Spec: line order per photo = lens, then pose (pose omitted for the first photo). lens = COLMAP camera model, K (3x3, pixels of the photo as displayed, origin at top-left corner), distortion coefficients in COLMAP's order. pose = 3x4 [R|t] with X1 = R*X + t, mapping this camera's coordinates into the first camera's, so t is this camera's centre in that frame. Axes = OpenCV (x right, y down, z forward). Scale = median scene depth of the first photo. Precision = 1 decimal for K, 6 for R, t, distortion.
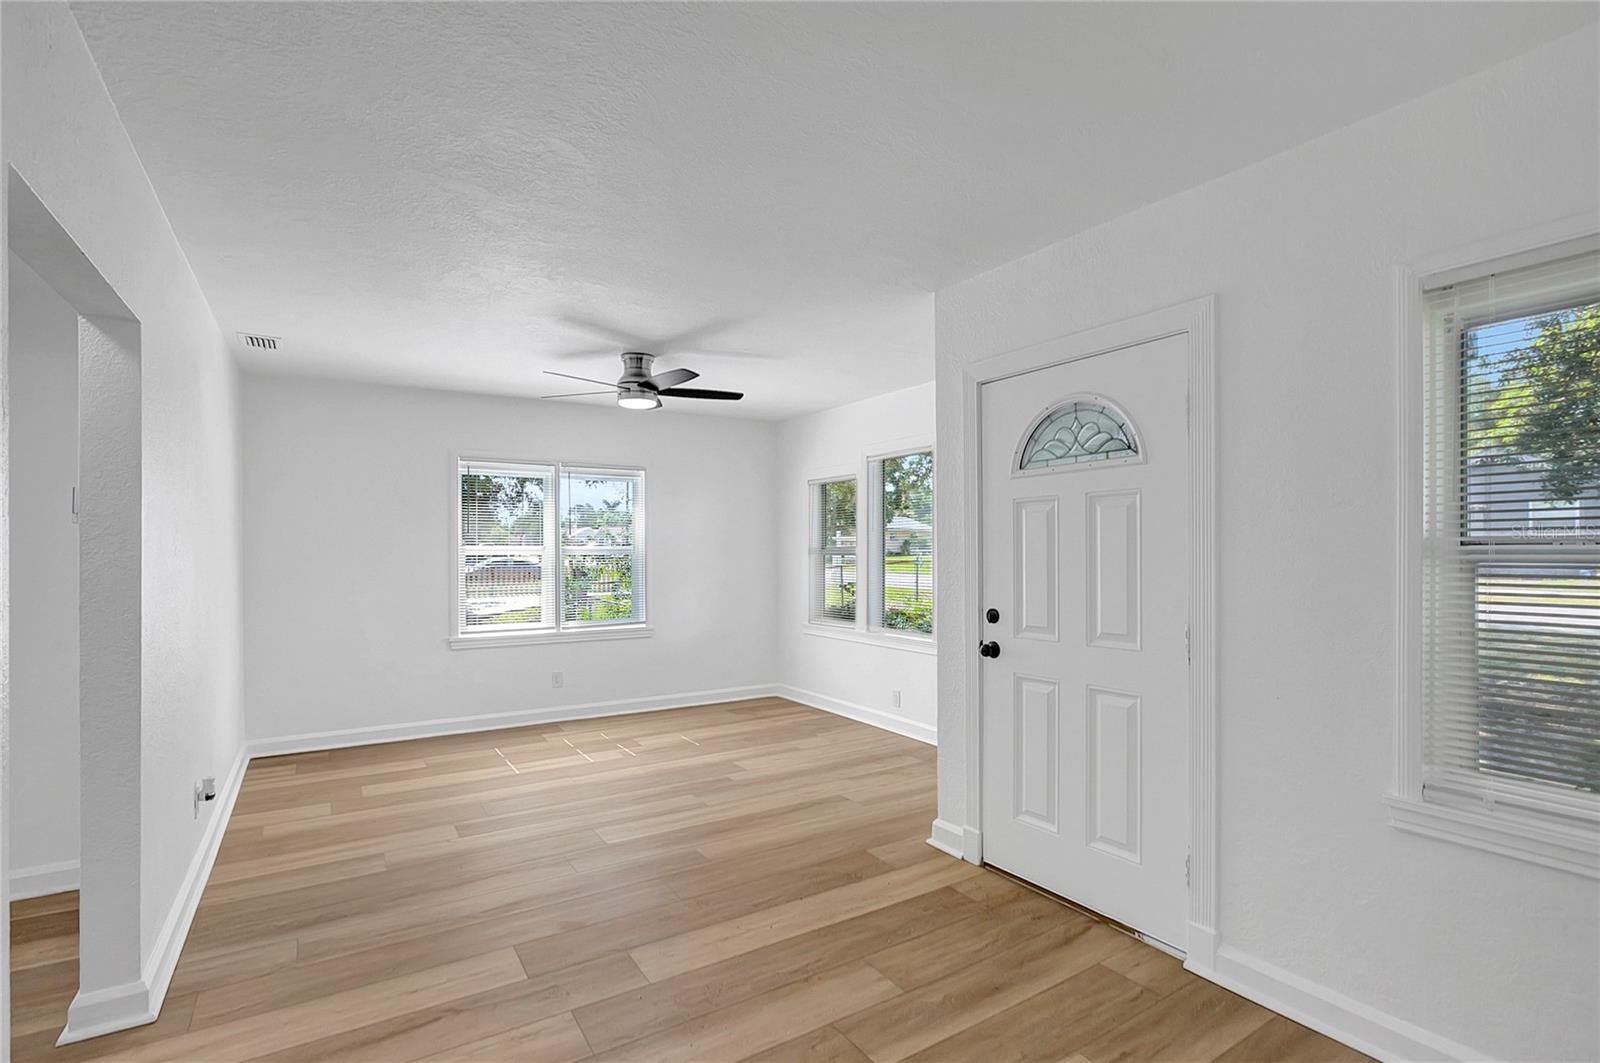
lens RADIAL K [[765.0, 0, 794.8], [0, 765.0, 555.9], [0, 0, 1]] dist [-0.029968, 0.015902]
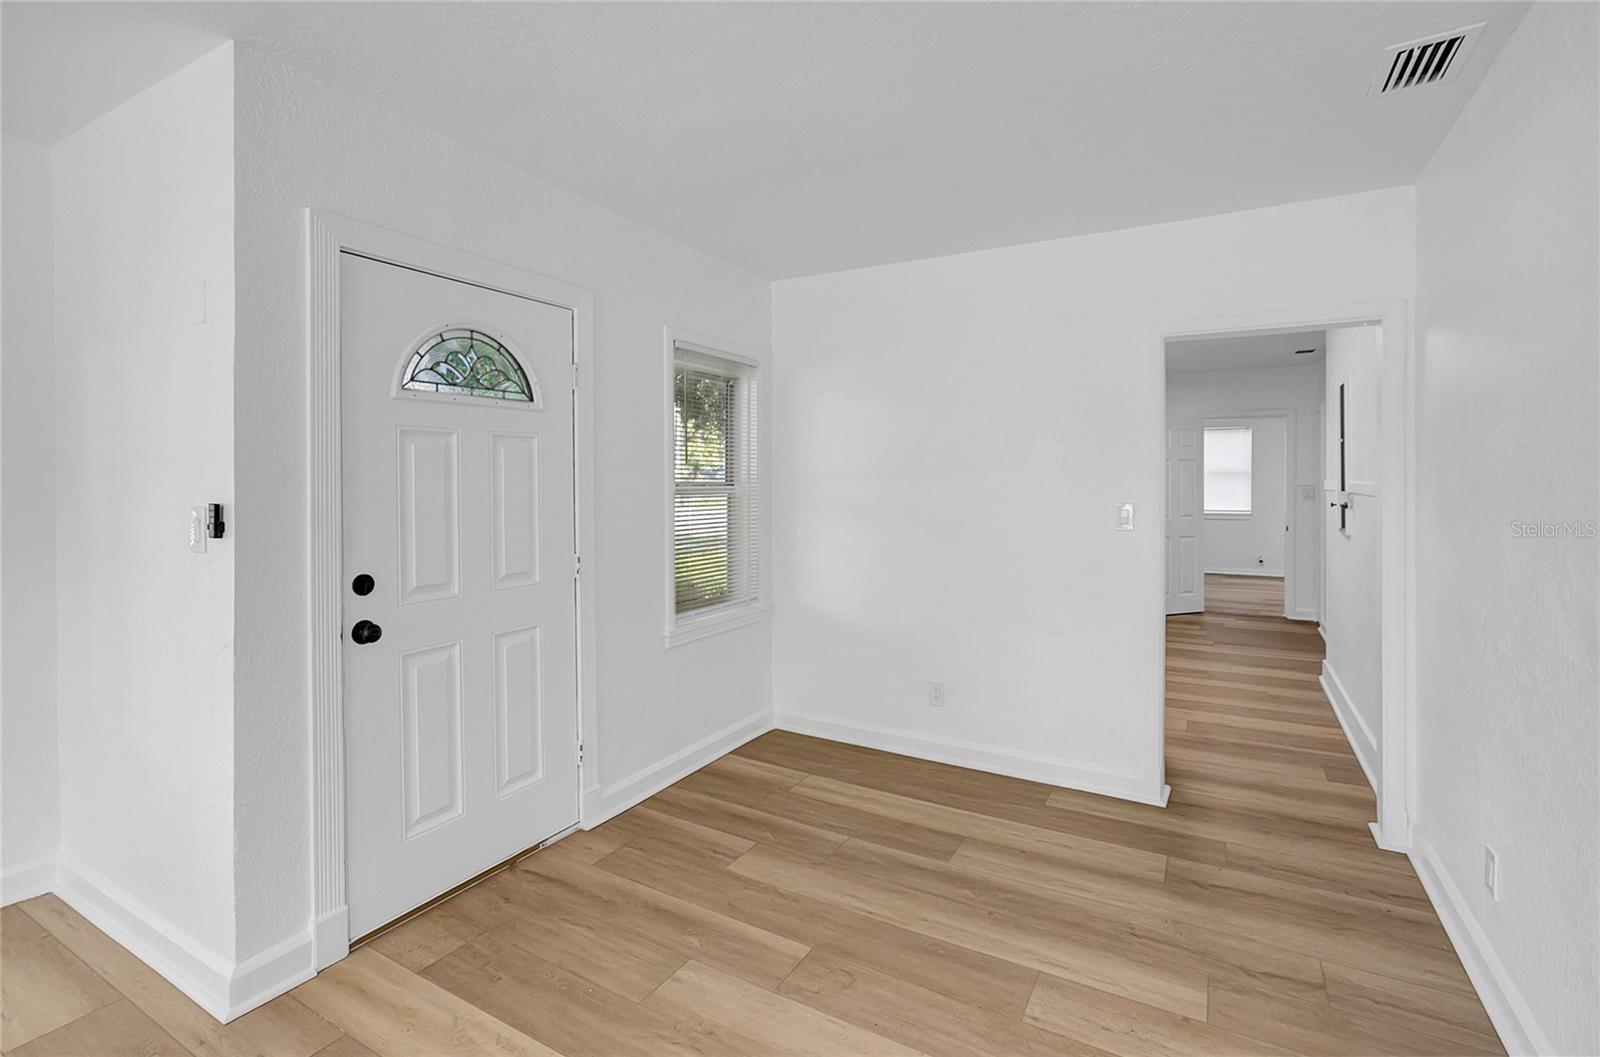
lens RADIAL K [[733.9, 0, 795.6], [0, 733.9, 486.9], [0, 0, 1]] dist [-0.015312, 0.000510]
pose [[-0.468542, 0.001227, 0.883440, -0.481208], [0.009351, 0.999950, 0.003571, -0.009807], [-0.883392, 0.009934, -0.468530, 0.873020]]
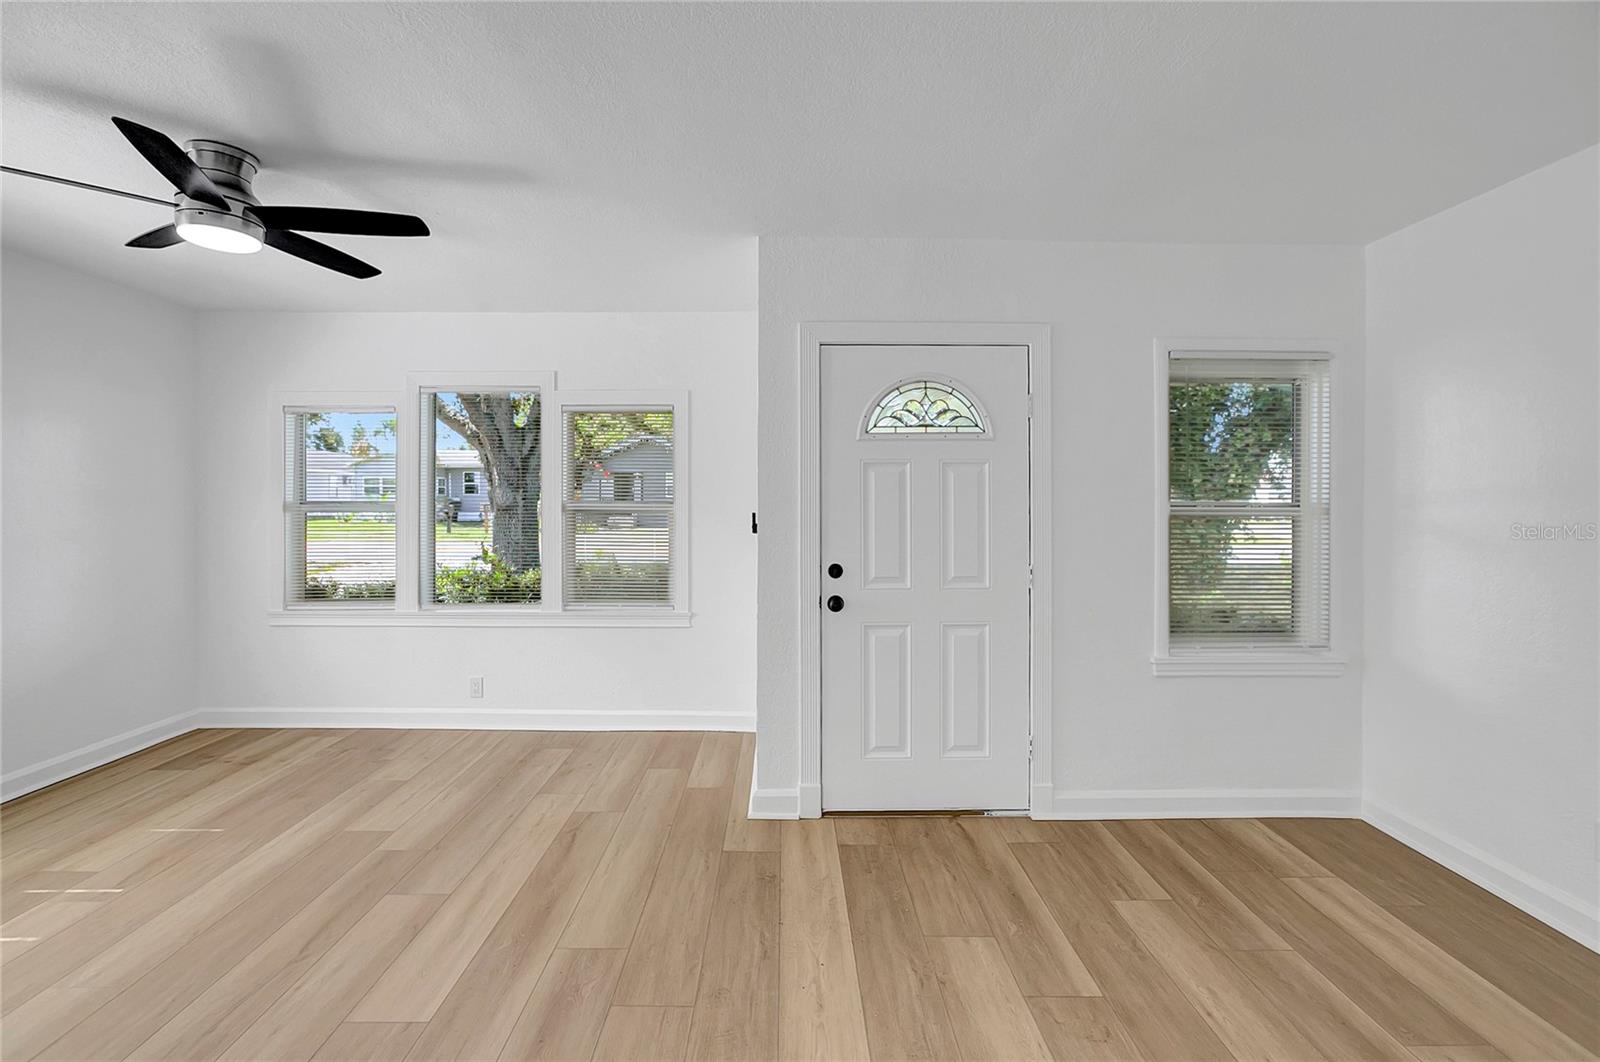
lens RADIAL K [[732.8, 0, 798.8], [0, 732.8, 510.8], [0, 0, 1]] dist [-0.028488, 0.013911]
pose [[0.519261, -0.000641, 0.854616, -0.558568], [0.001166, 0.999999, 0.000042, -0.002534], [-0.854615, 0.000975, 0.519261, 0.478151]]
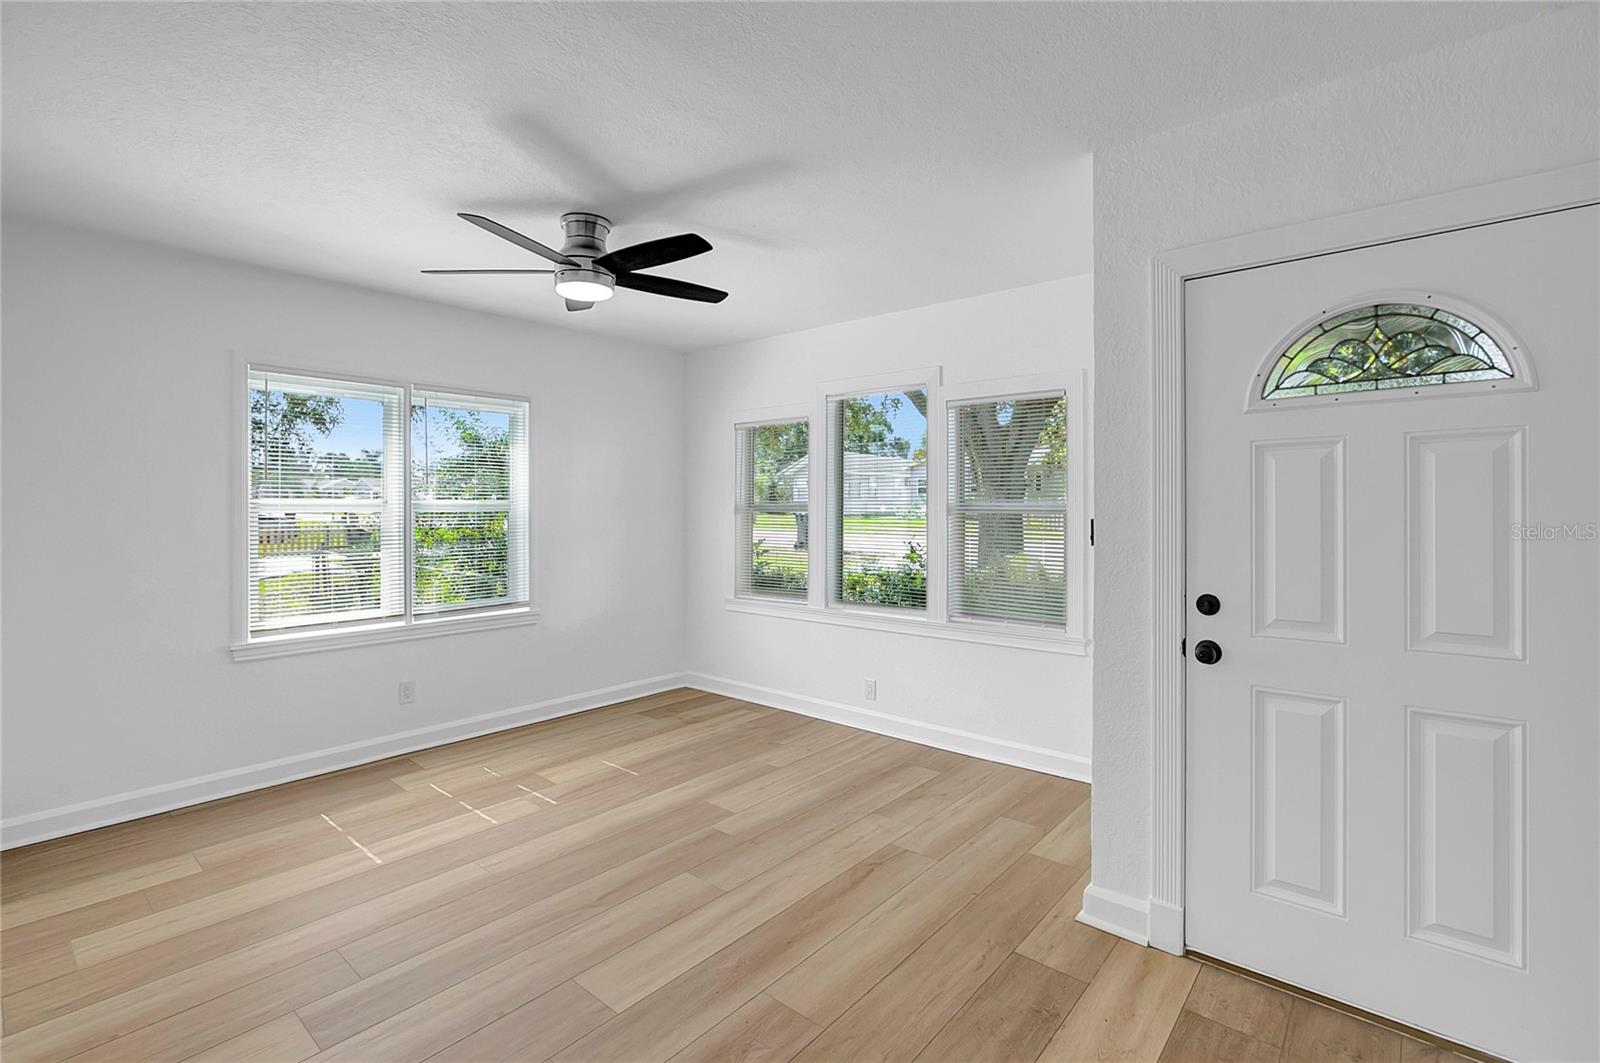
lens RADIAL K [[738.3, 0, 799.7], [0, 738.3, 509.5], [0, 0, 1]] dist [-0.024114, 0.013572]
pose [[0.954771, 0.002769, 0.297328, -0.279211], [-0.001878, 0.999993, -0.003282, -0.006503], [-0.297335, 0.002575, 0.954770, 0.417660]]
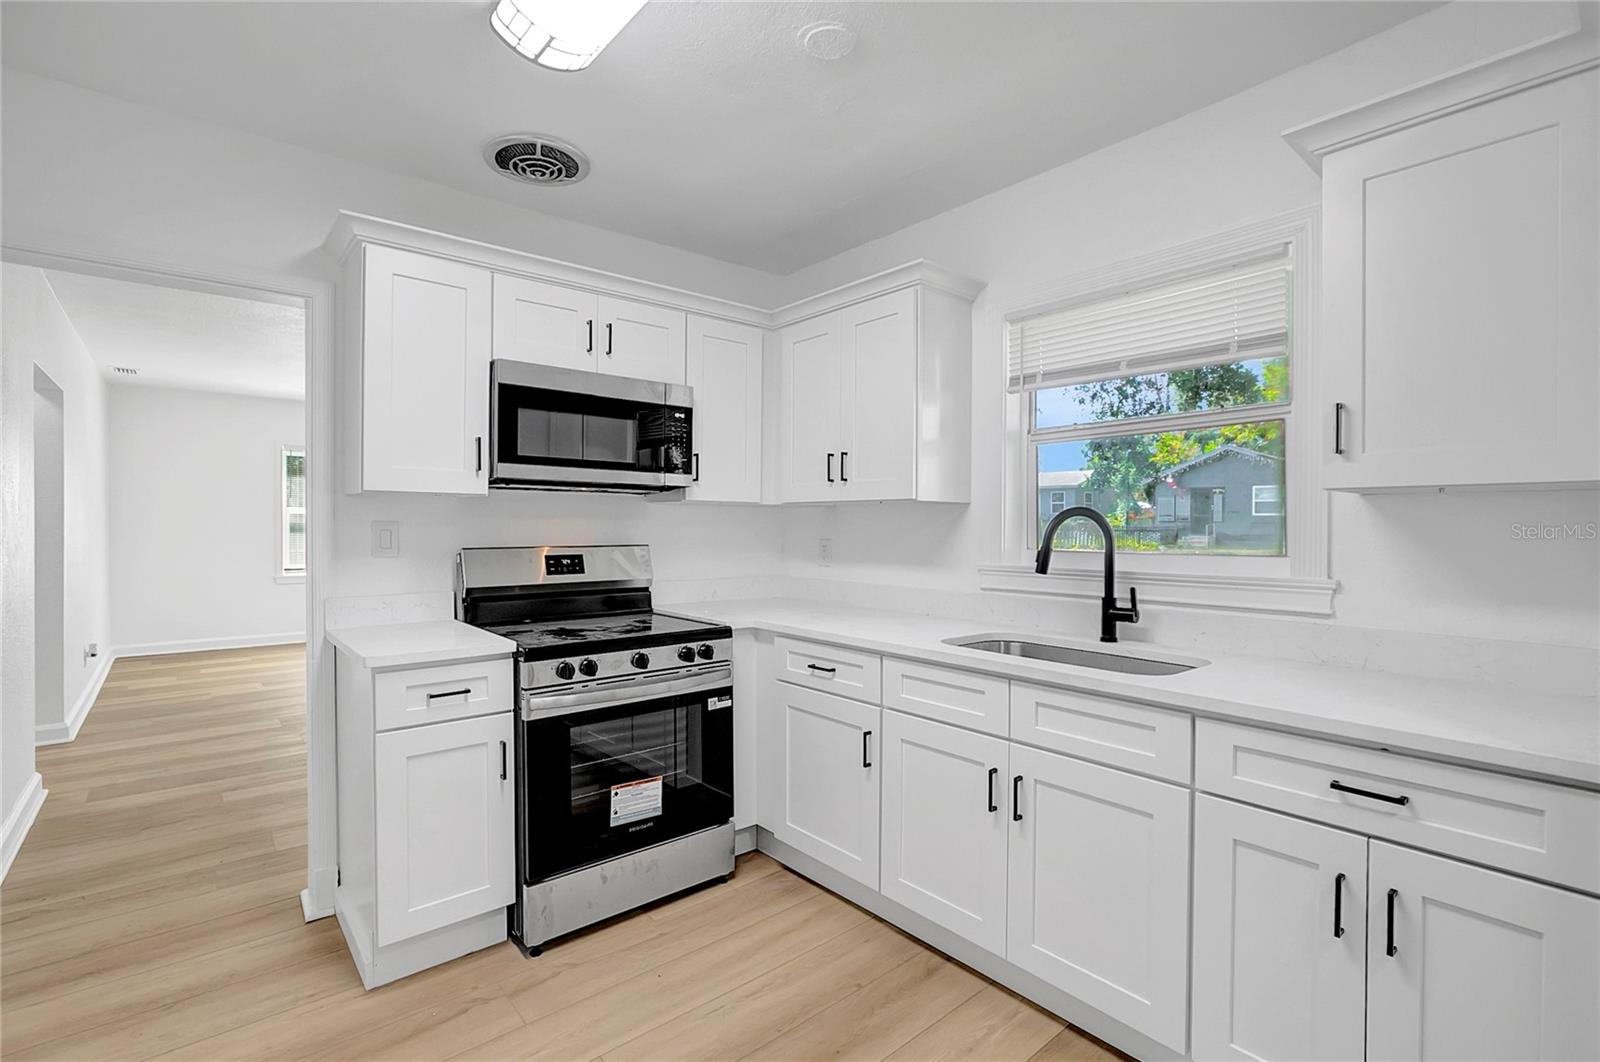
lens RADIAL K [[737.9, 0, 805.0], [0, 737.9, 525.7], [0, 0, 1]] dist [-0.025463, 0.014435]
pose [[0.988850, 0.006432, 0.148778, 0.498708], [-0.006041, 0.999977, -0.003080, 0.018125], [-0.148794, 0.002147, 0.988866, -0.766589]]
